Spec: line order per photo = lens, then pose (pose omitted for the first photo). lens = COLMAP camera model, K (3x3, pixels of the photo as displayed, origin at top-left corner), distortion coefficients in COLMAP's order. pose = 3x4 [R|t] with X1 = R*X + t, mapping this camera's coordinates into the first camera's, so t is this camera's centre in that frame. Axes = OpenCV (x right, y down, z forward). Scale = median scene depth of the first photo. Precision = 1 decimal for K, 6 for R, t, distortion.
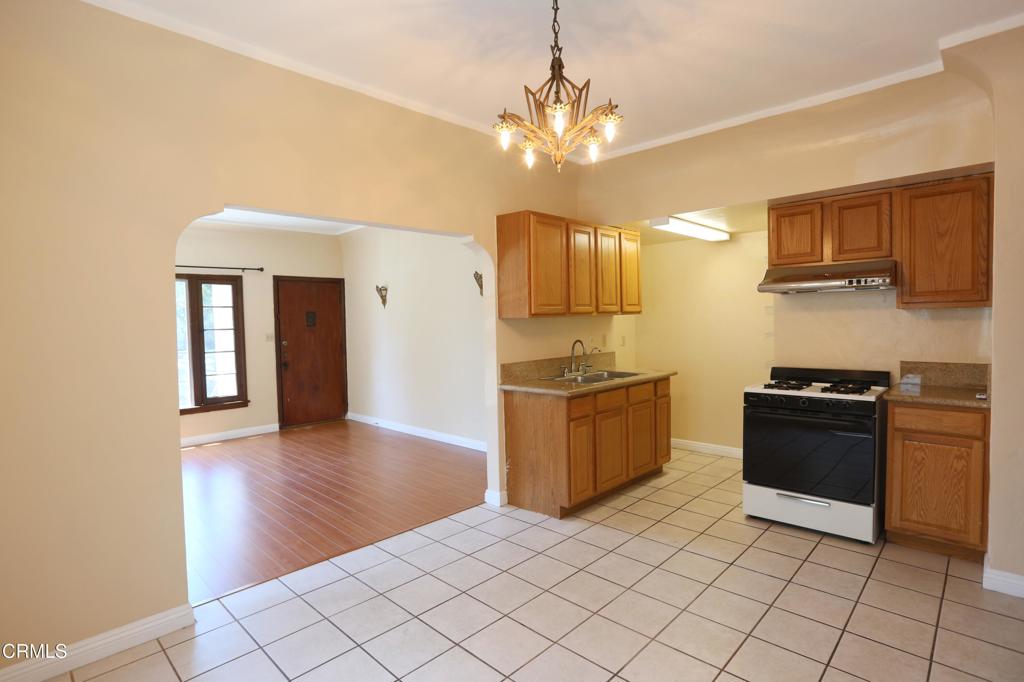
lens RADIAL K [[504.9, 0, 512.3], [0, 504.9, 336.1], [0, 0, 1]] dist [-0.088340, 0.047047]
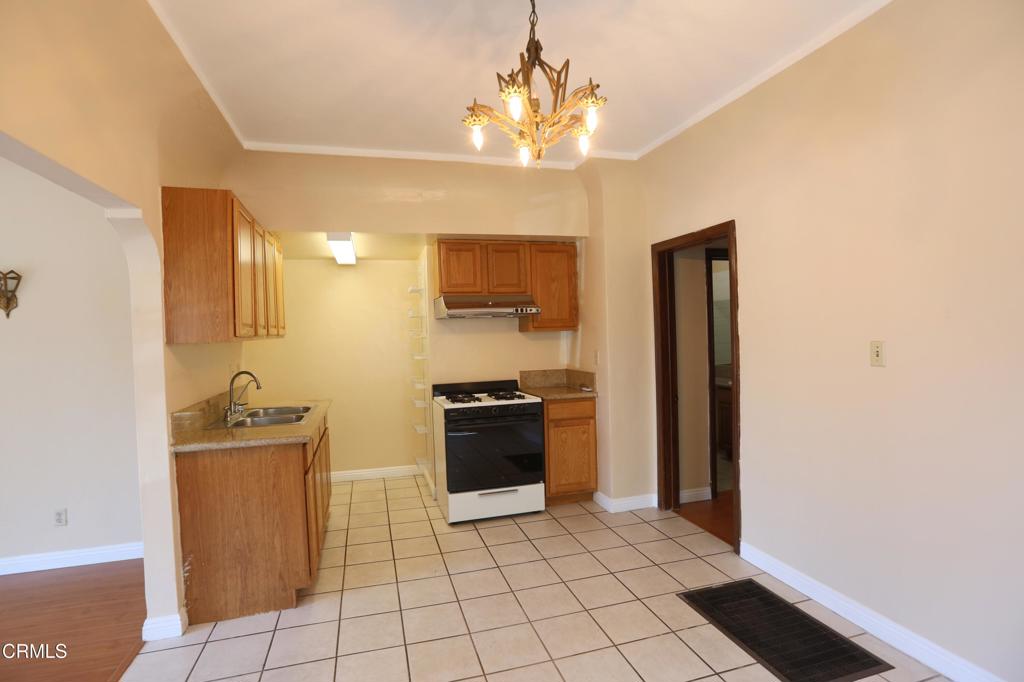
lens RADIAL K [[488.8, 0, 488.7], [0, 488.8, 347.4], [0, 0, 1]] dist [-0.022657, 0.000254]
pose [[0.520924, -0.017931, 0.853415, -0.395548], [0.046334, 0.998899, -0.007295, -0.007997], [-0.852345, 0.043342, 0.521181, 0.374718]]
